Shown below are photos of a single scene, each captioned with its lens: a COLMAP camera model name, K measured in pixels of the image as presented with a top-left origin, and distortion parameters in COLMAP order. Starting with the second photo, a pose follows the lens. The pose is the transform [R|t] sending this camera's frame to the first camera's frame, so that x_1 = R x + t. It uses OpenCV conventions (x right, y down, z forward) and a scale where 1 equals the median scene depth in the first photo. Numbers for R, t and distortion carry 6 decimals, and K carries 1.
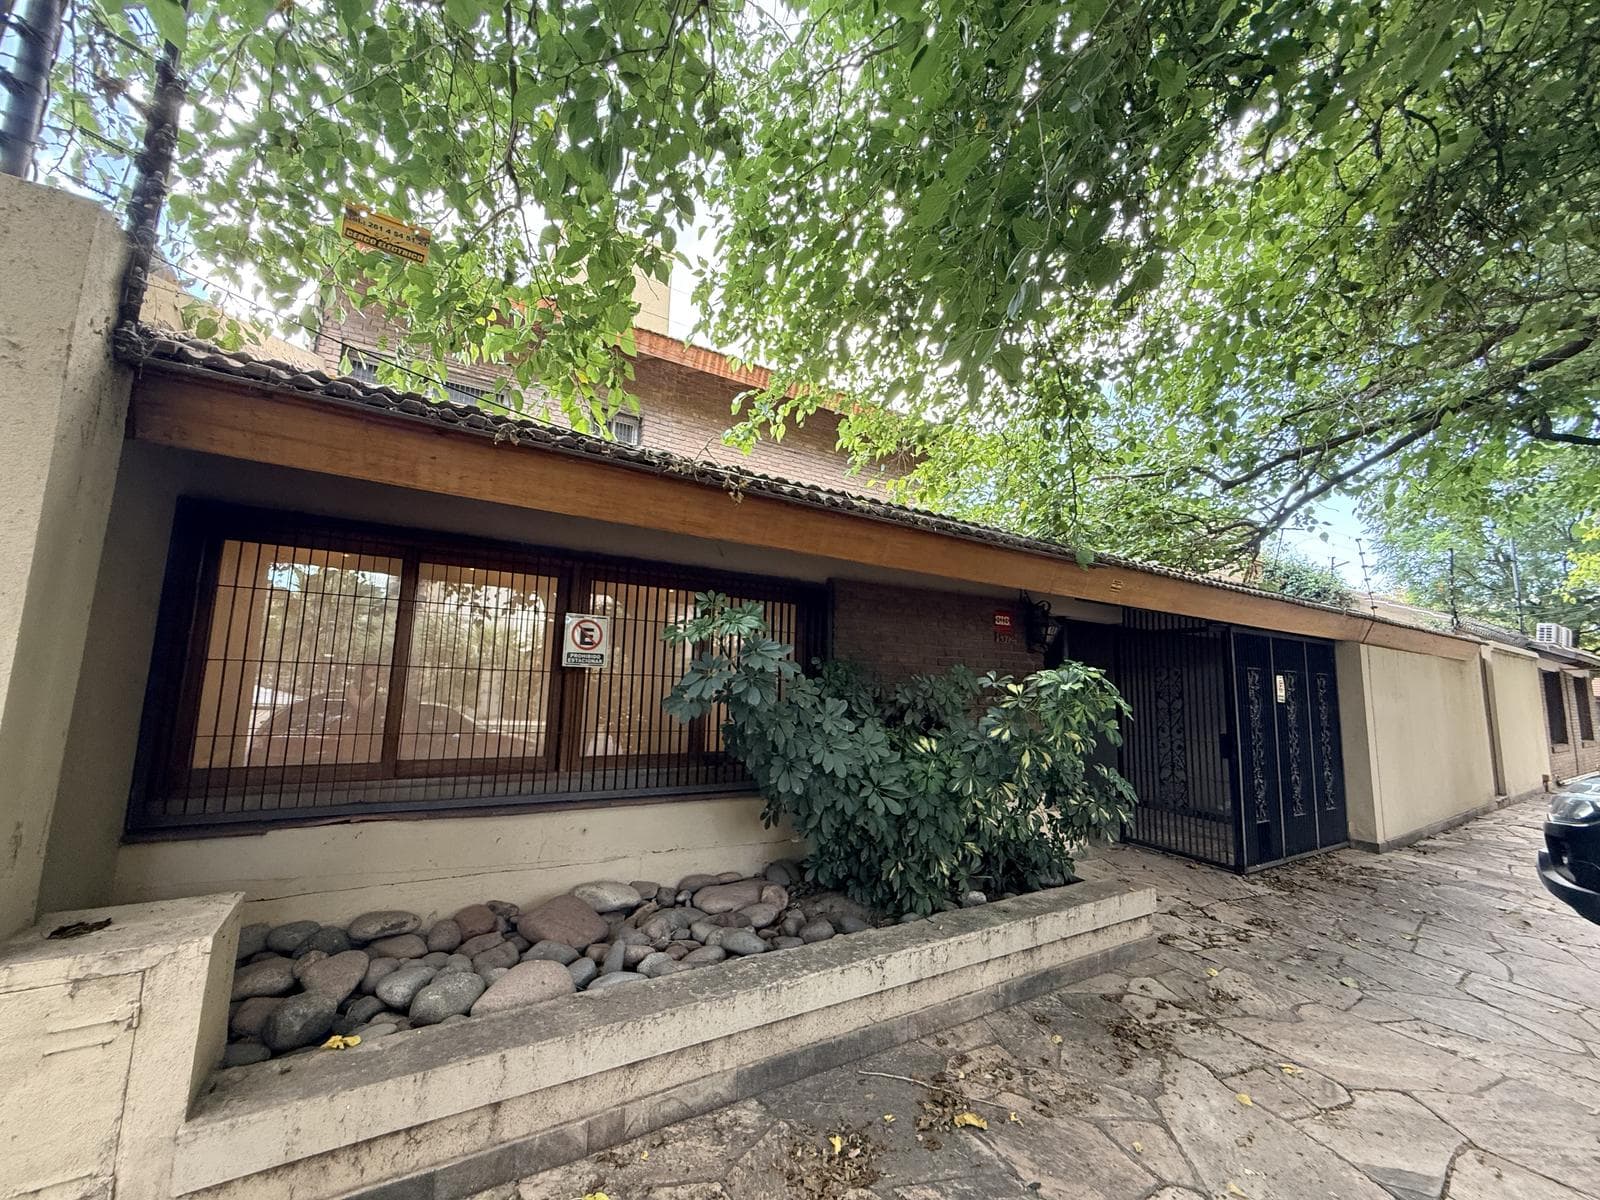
lens RADIAL K [[642.5, 0, 805.6], [0, 642.5, 600.9], [0, 0, 1]] dist [0.010218, -0.004365]
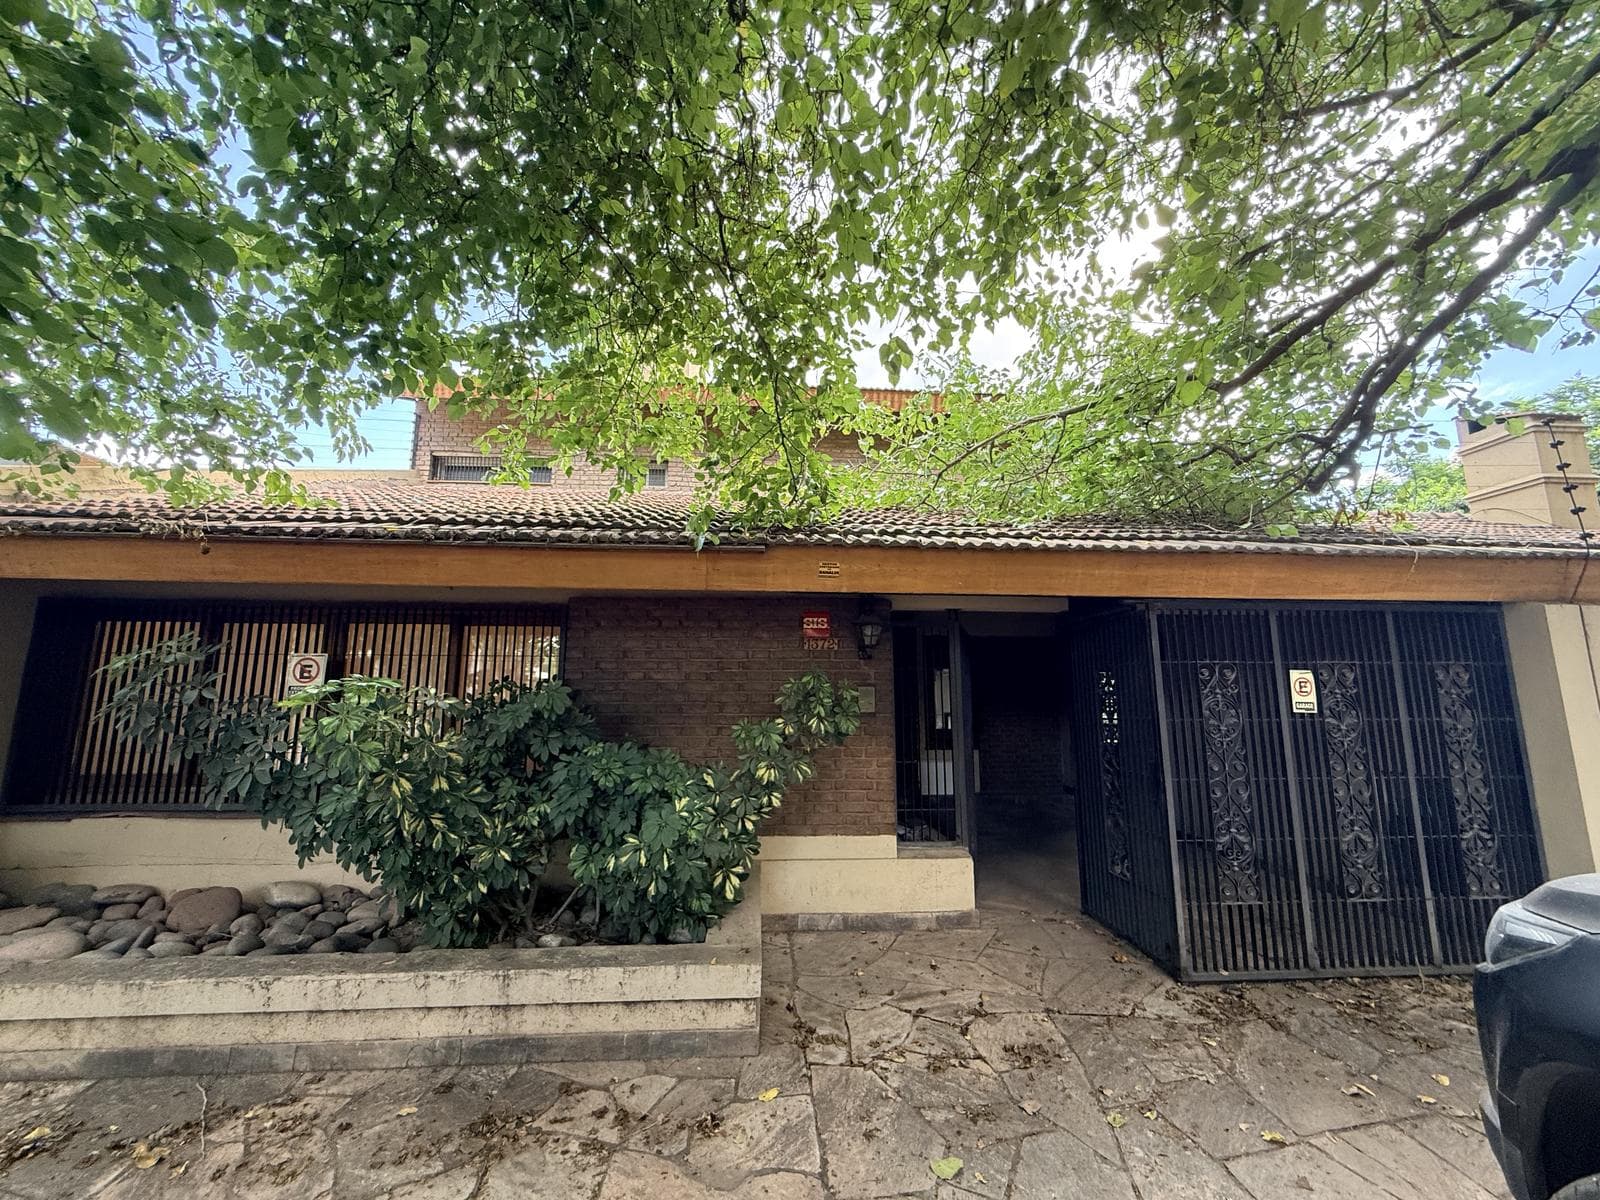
lens RADIAL K [[642.5, 0, 793.9], [0, 642.5, 610.5], [0, 0, 1]] dist [0.010218, -0.004365]
pose [[0.877326, -0.099909, -0.469379, 1.124626], [0.086782, 0.994993, -0.049581, 0.087915], [0.471983, 0.002764, 0.881603, 0.414284]]
